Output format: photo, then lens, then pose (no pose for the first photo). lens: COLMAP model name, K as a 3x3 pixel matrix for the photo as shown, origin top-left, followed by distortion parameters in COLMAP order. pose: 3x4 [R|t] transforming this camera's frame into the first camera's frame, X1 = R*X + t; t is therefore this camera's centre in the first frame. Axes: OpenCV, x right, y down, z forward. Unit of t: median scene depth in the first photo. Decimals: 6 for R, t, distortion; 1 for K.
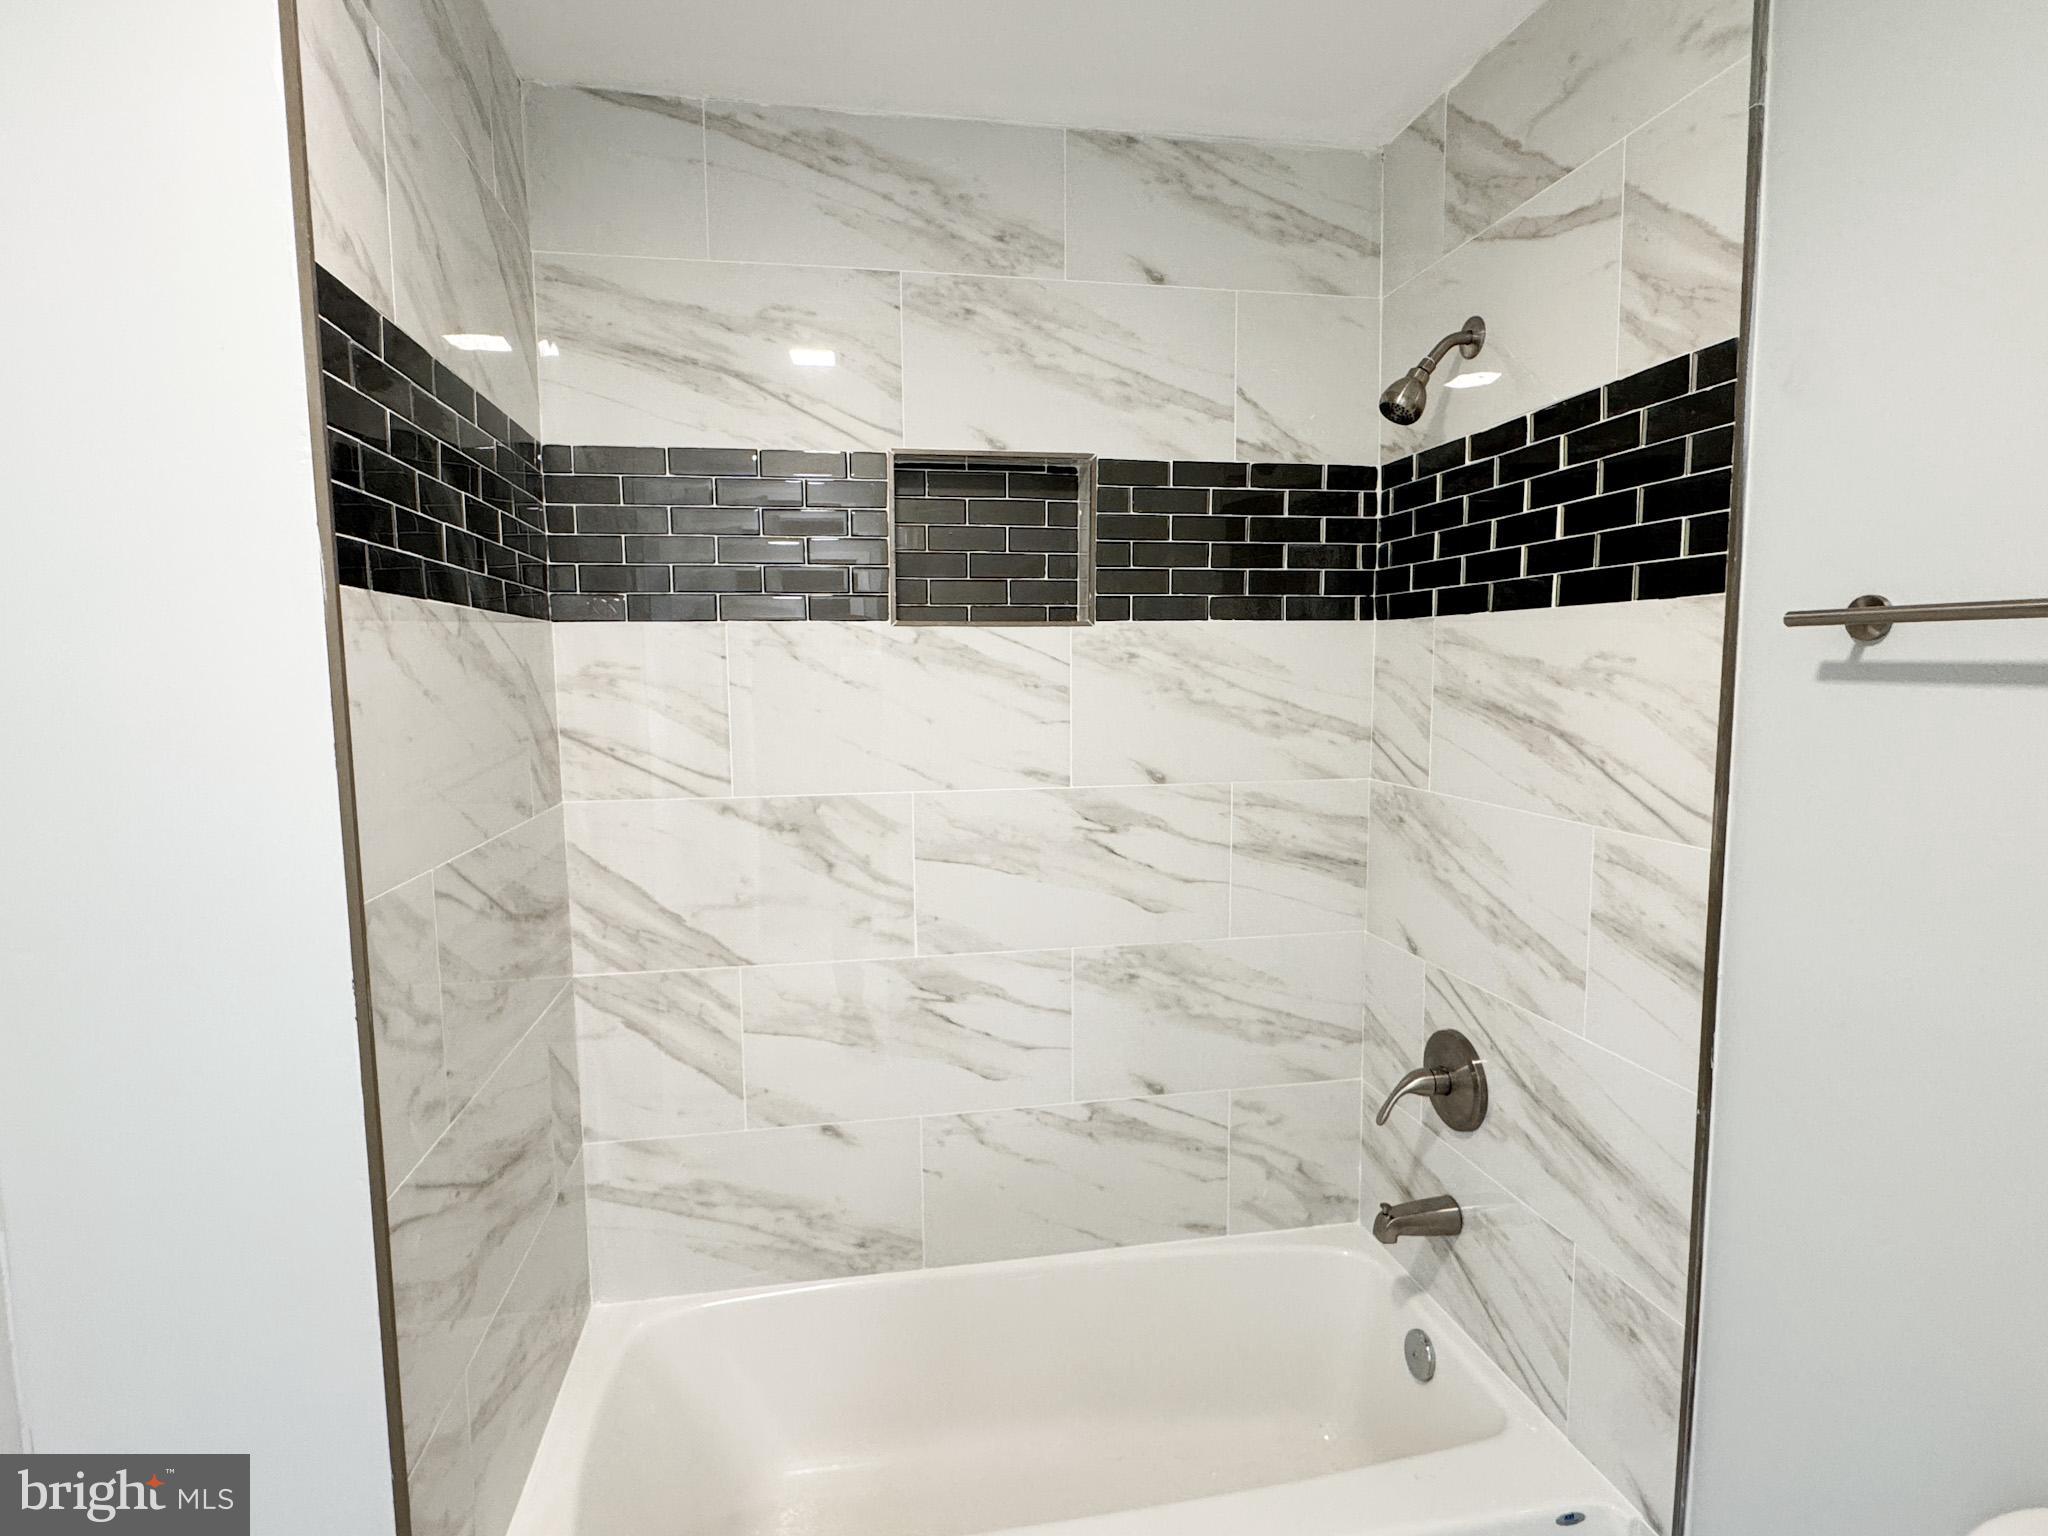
lens RADIAL K [[1043.1, 0, 1033.8], [0, 1043.1, 765.4], [0, 0, 1]] dist [-0.001426, -0.000672]
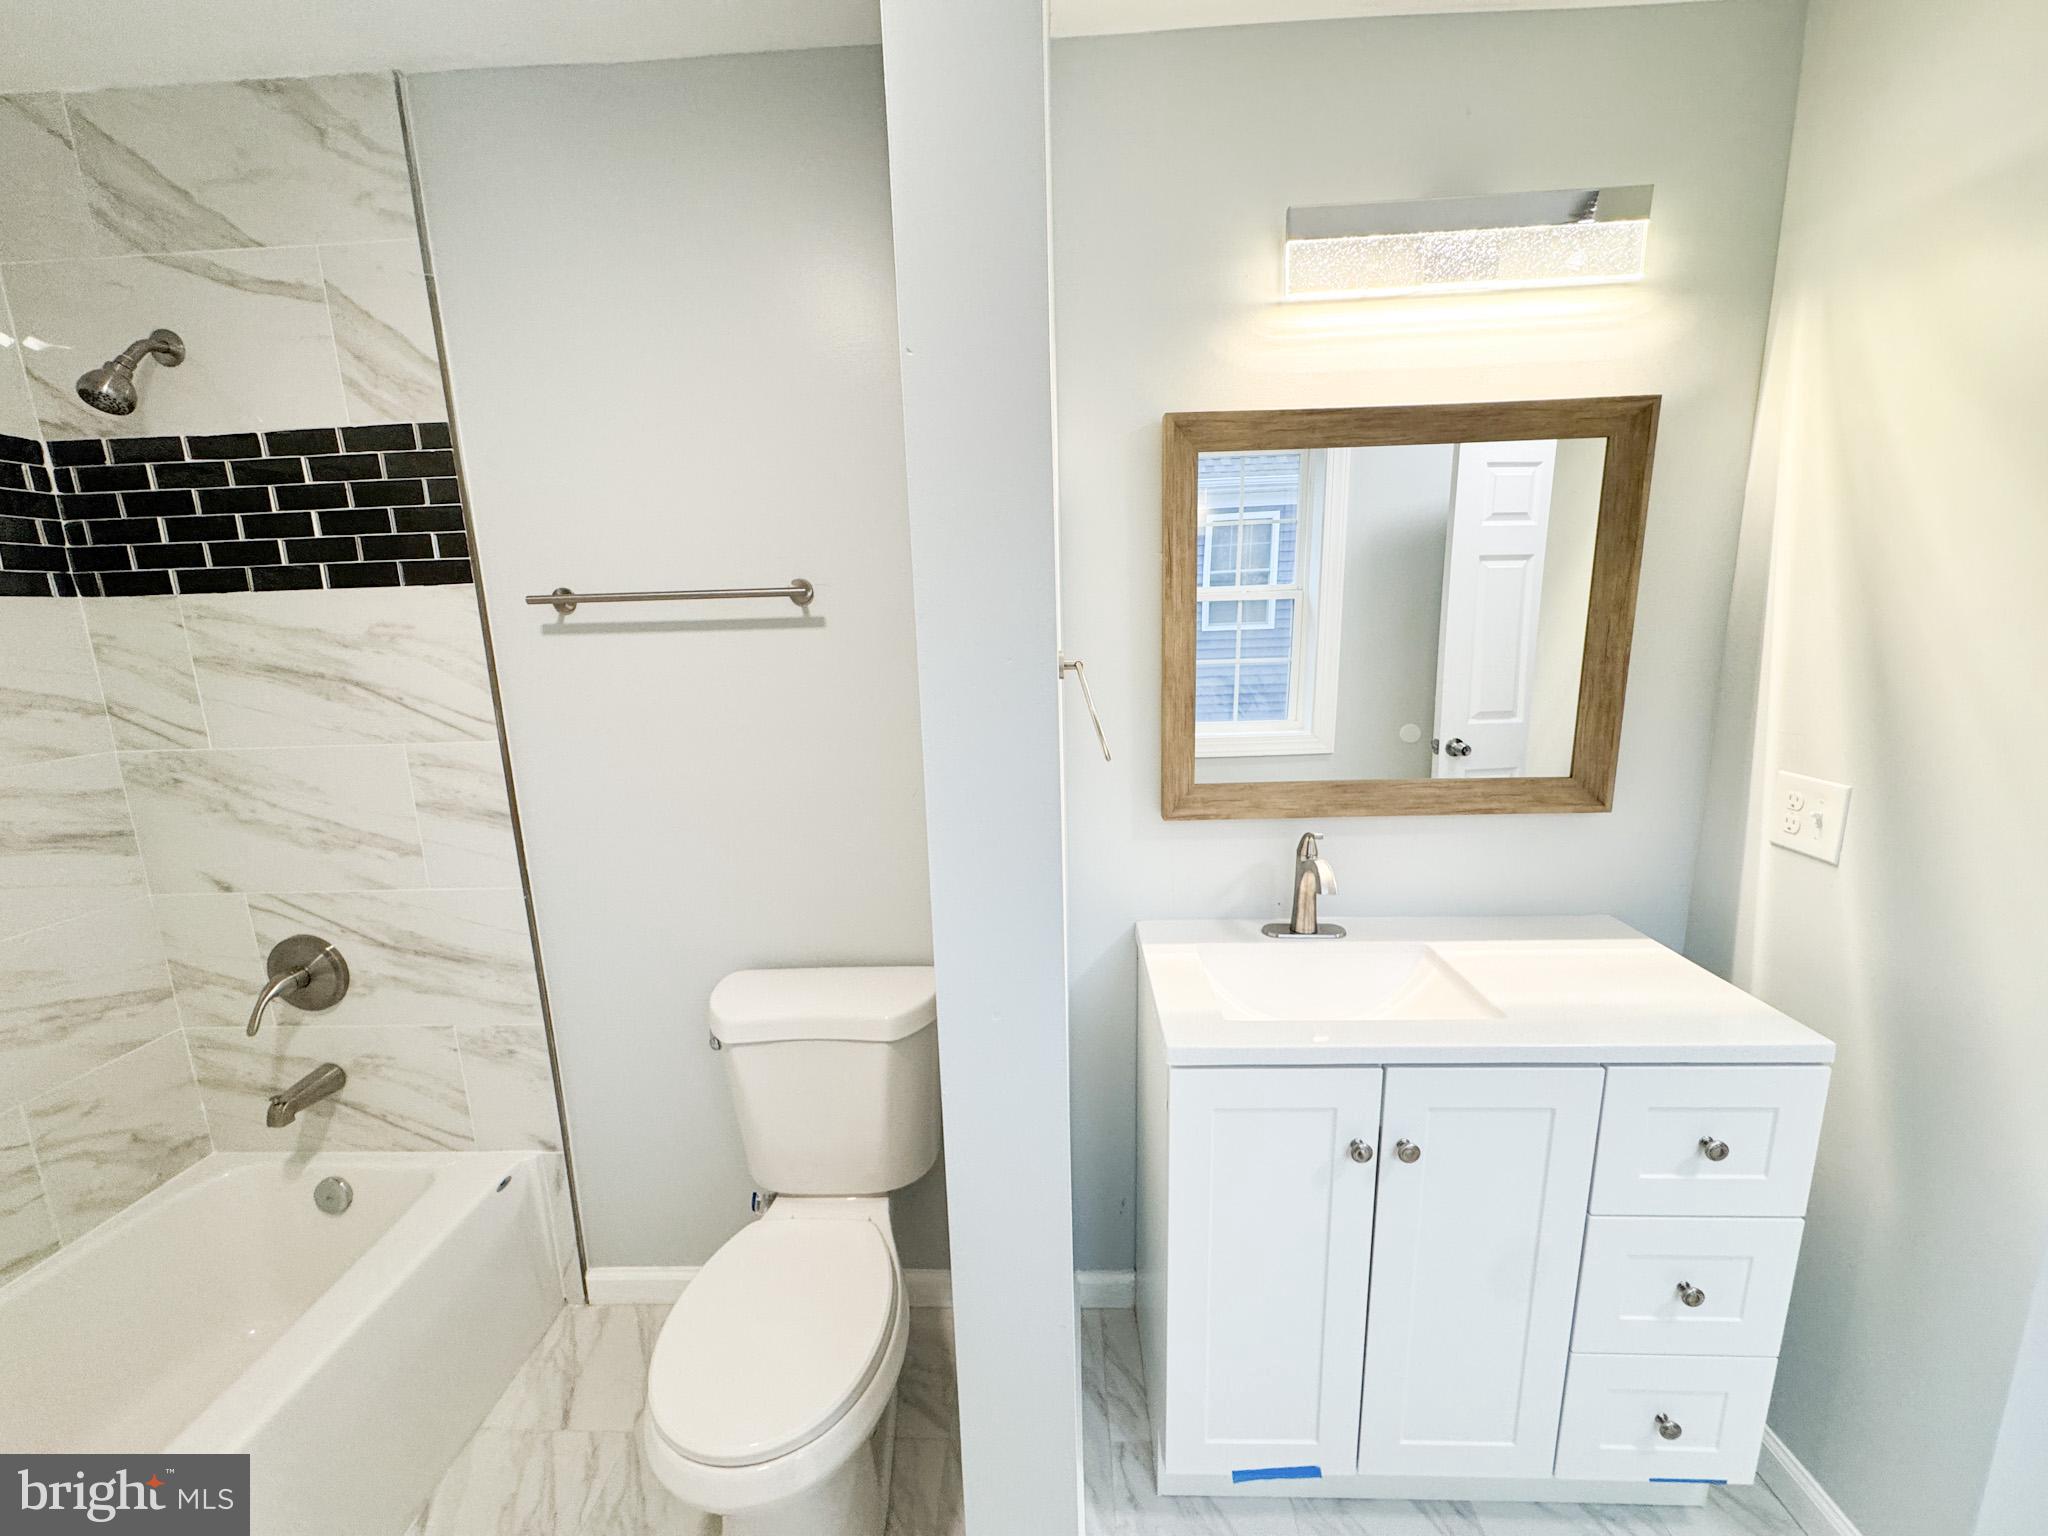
lens RADIAL K [[815.0, 0, 1033.7], [0, 815.0, 777.0], [0, 0, 1]] dist [-0.001527, 0.000066]
pose [[0.205706, -0.196503, 0.958682, -0.318434], [0.125500, 0.976841, 0.173296, 0.014310], [-0.970533, 0.084666, 0.225603, -0.082591]]
